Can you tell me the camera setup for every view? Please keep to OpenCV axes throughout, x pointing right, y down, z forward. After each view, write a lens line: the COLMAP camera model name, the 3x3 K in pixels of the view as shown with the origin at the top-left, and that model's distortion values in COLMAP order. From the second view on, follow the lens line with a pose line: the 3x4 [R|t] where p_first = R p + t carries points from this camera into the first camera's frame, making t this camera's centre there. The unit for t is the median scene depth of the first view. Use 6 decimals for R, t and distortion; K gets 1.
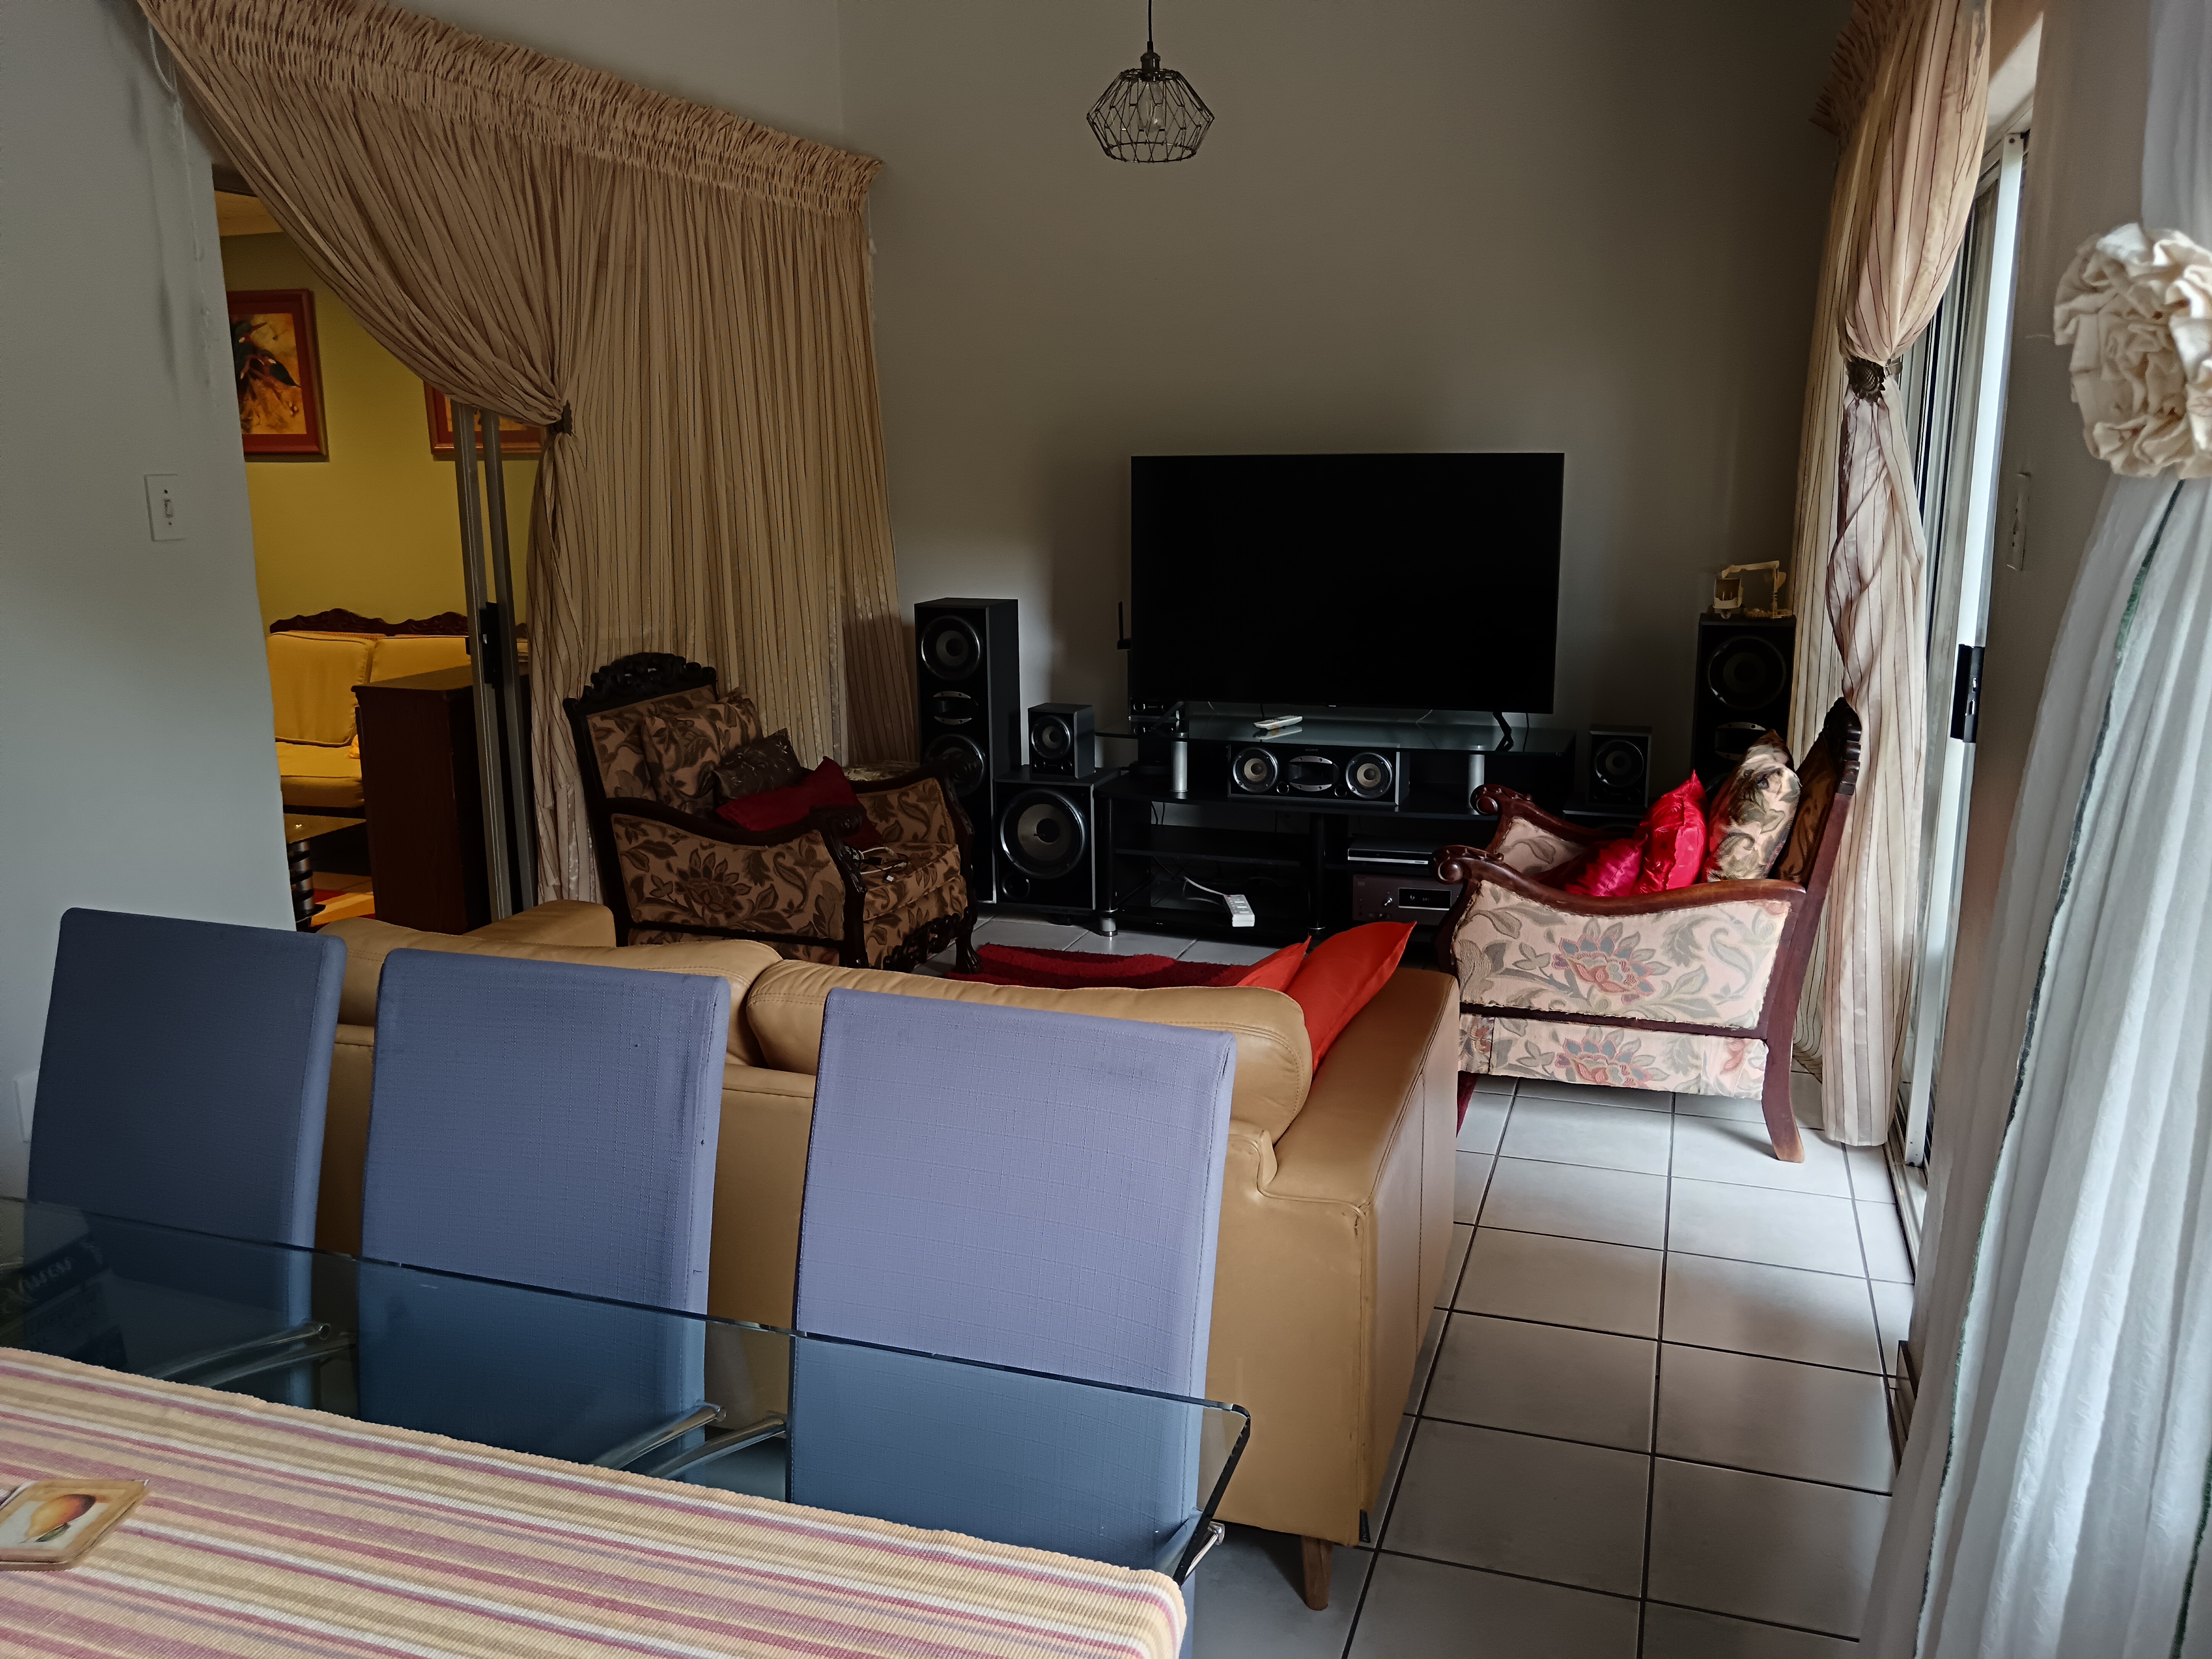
lens RADIAL K [[1722.0, 0, 1110.5], [0, 1722.0, 830.9], [0, 0, 1]] dist [-0.008848, 0.011482]
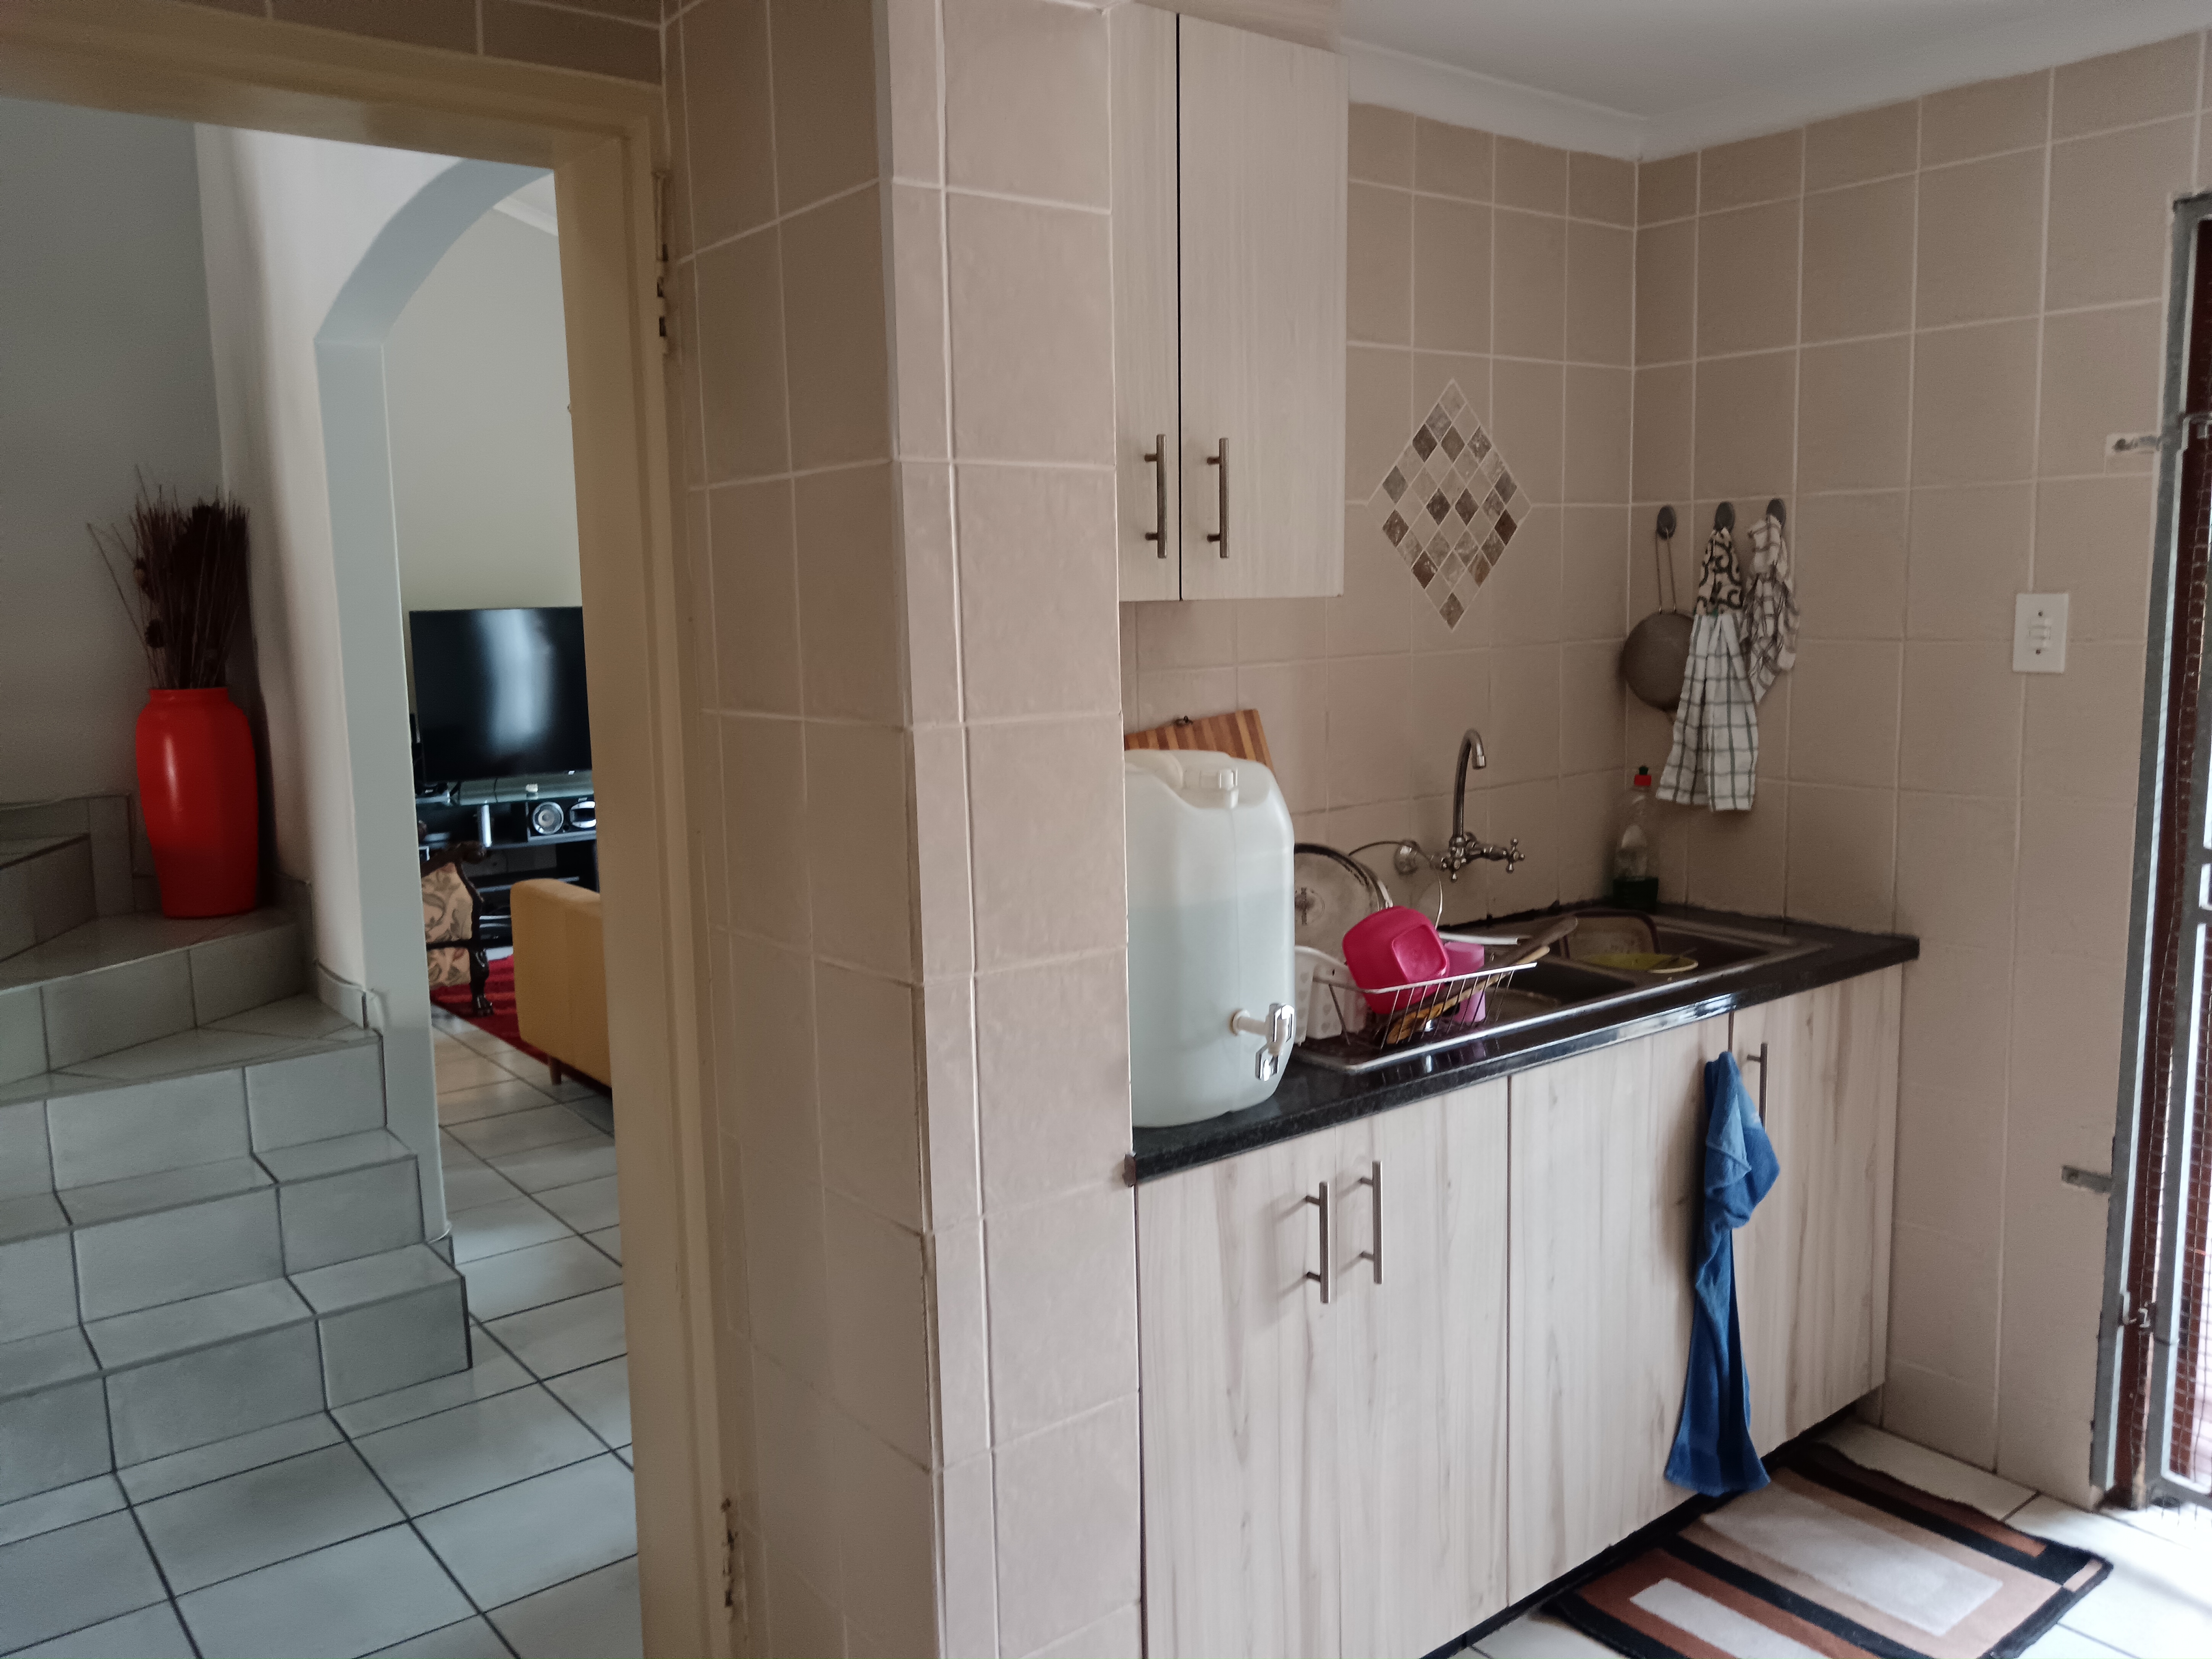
lens RADIAL K [[1722.0, 0, 1105.4], [0, 1722.0, 825.6], [0, 0, 1]] dist [-0.008848, 0.011482]
pose [[0.544984, -0.116142, 0.830363, -1.056337], [0.195298, 0.980703, 0.008991, 0.062264], [-0.815384, 0.157269, 0.557150, -0.254332]]
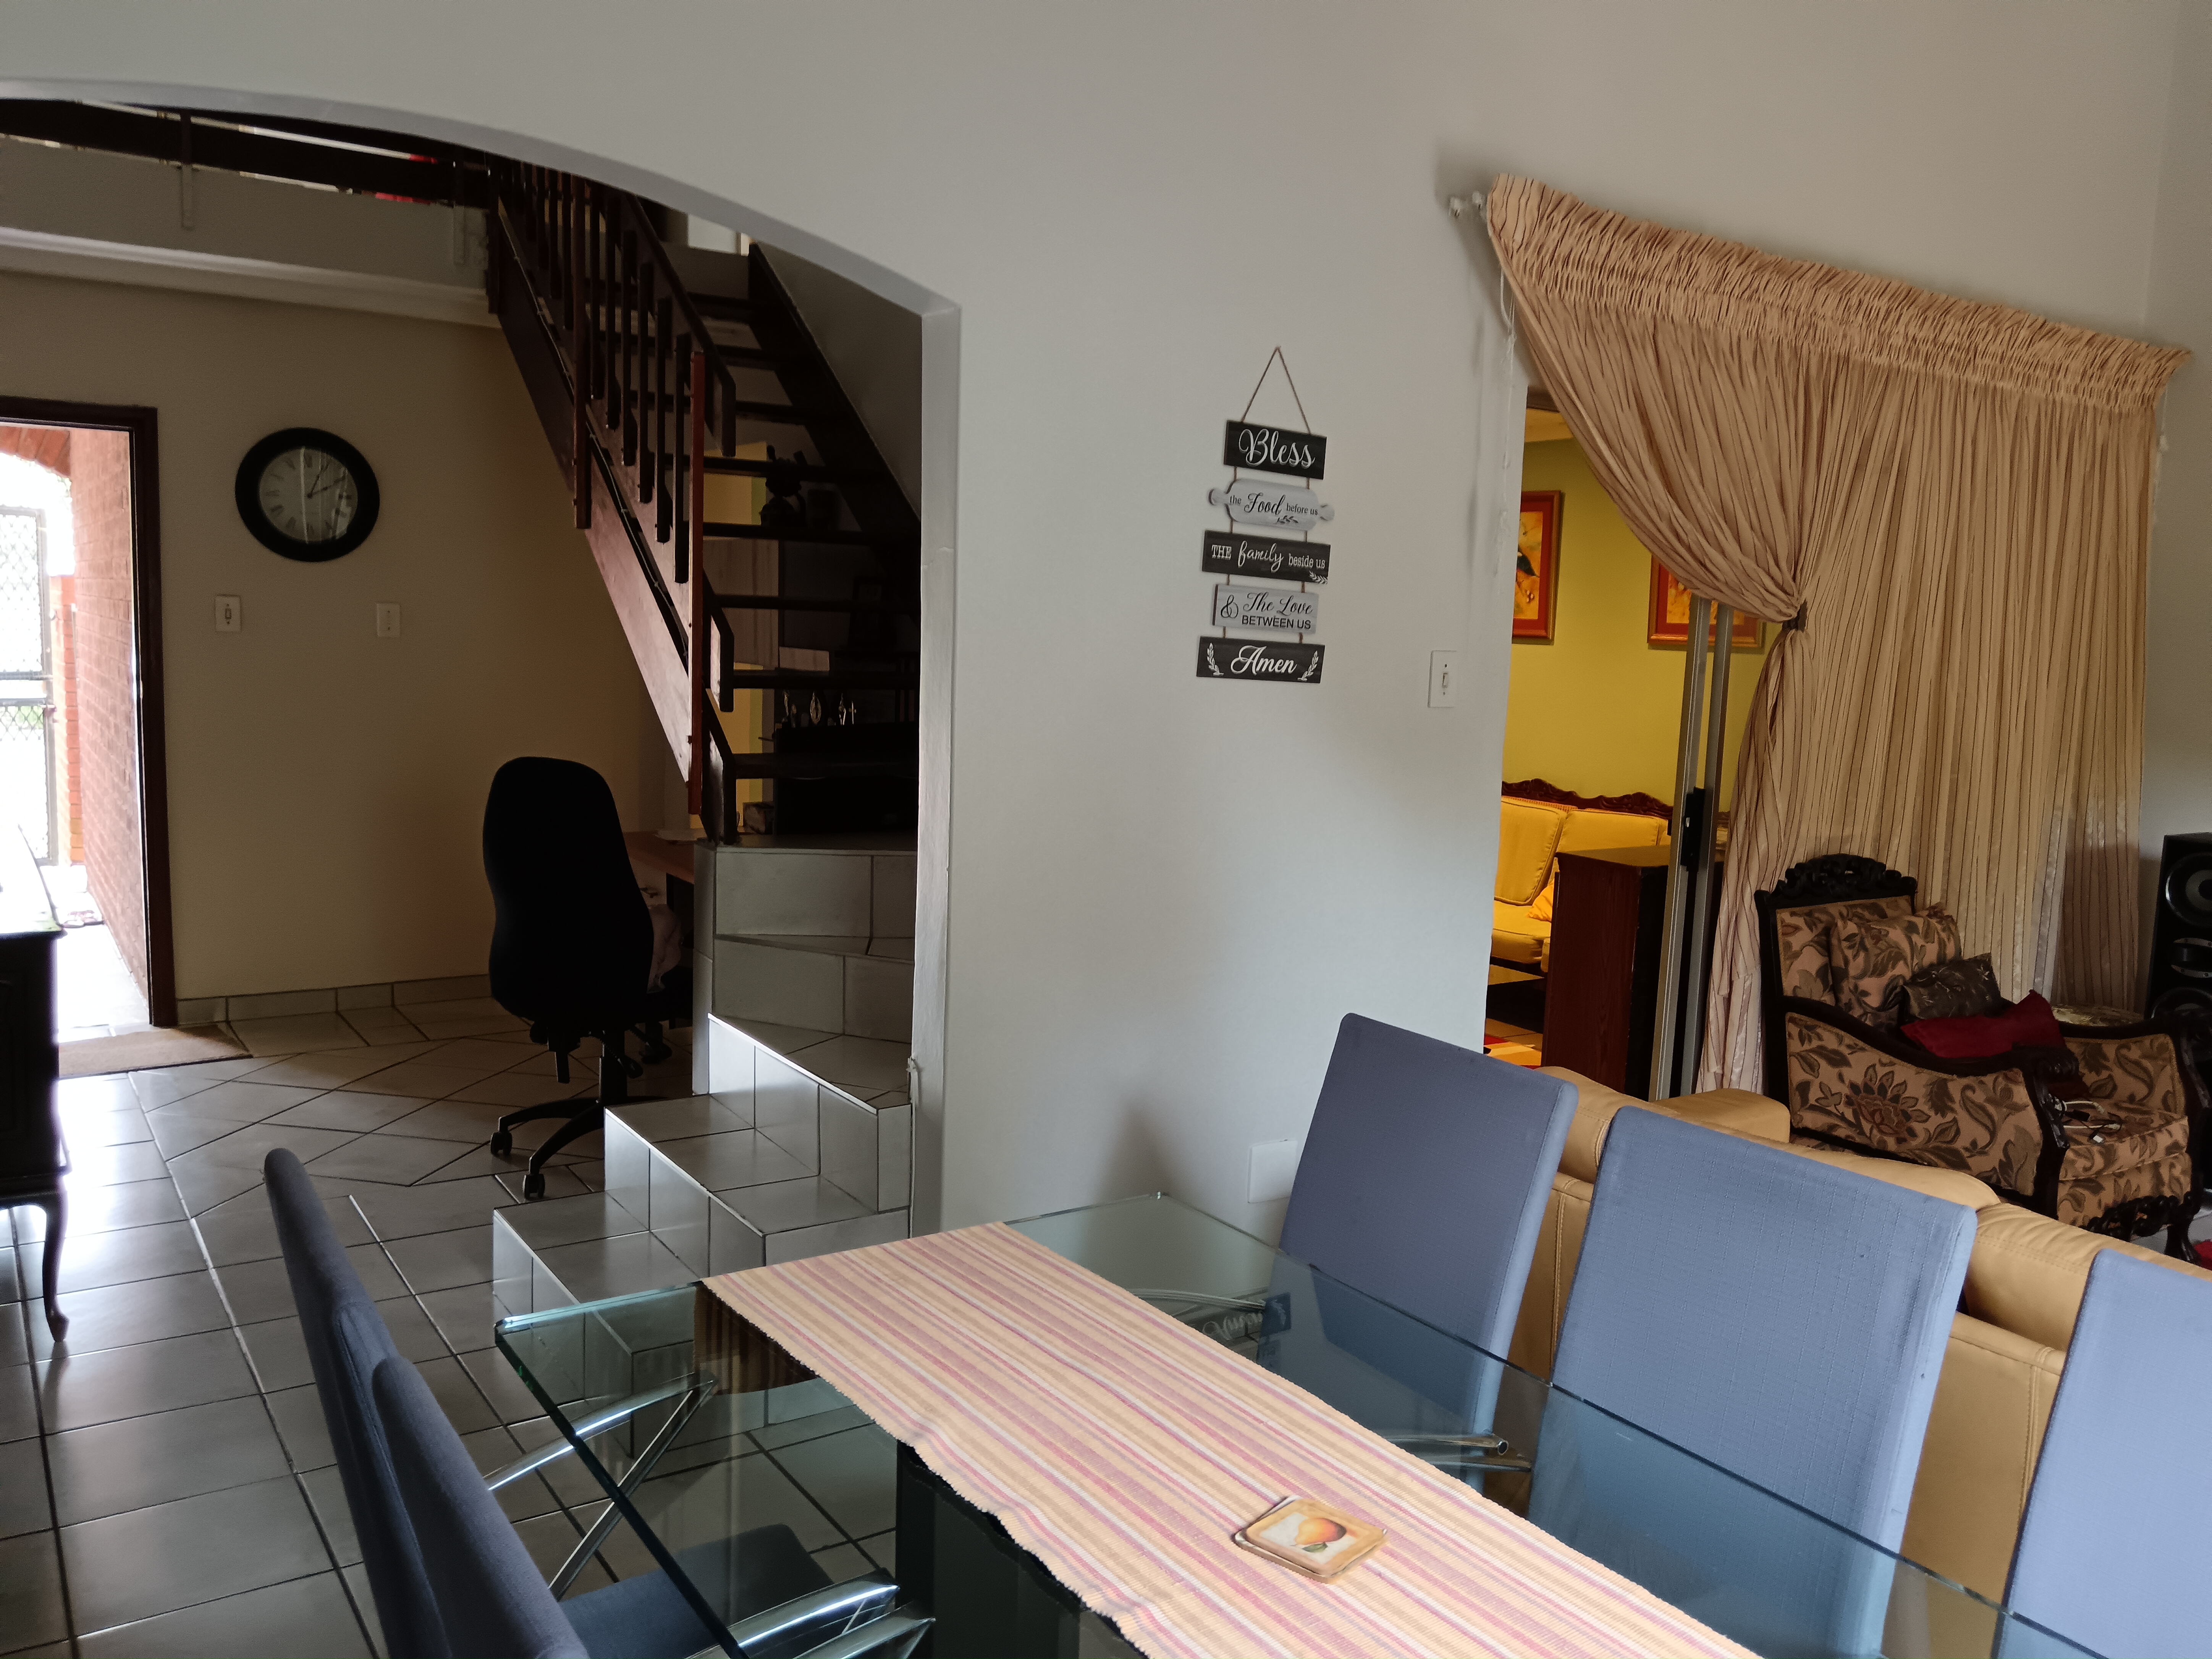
lens RADIAL K [[1722.0, 0, 1113.2], [0, 1722.0, 827.4], [0, 0, 1]] dist [-0.008848, 0.011482]
pose [[0.798984, 0.110649, -0.591085, -0.029455], [-0.175007, 0.983166, -0.052516, 0.005388], [0.575324, 0.145403, 0.804898, -0.024712]]
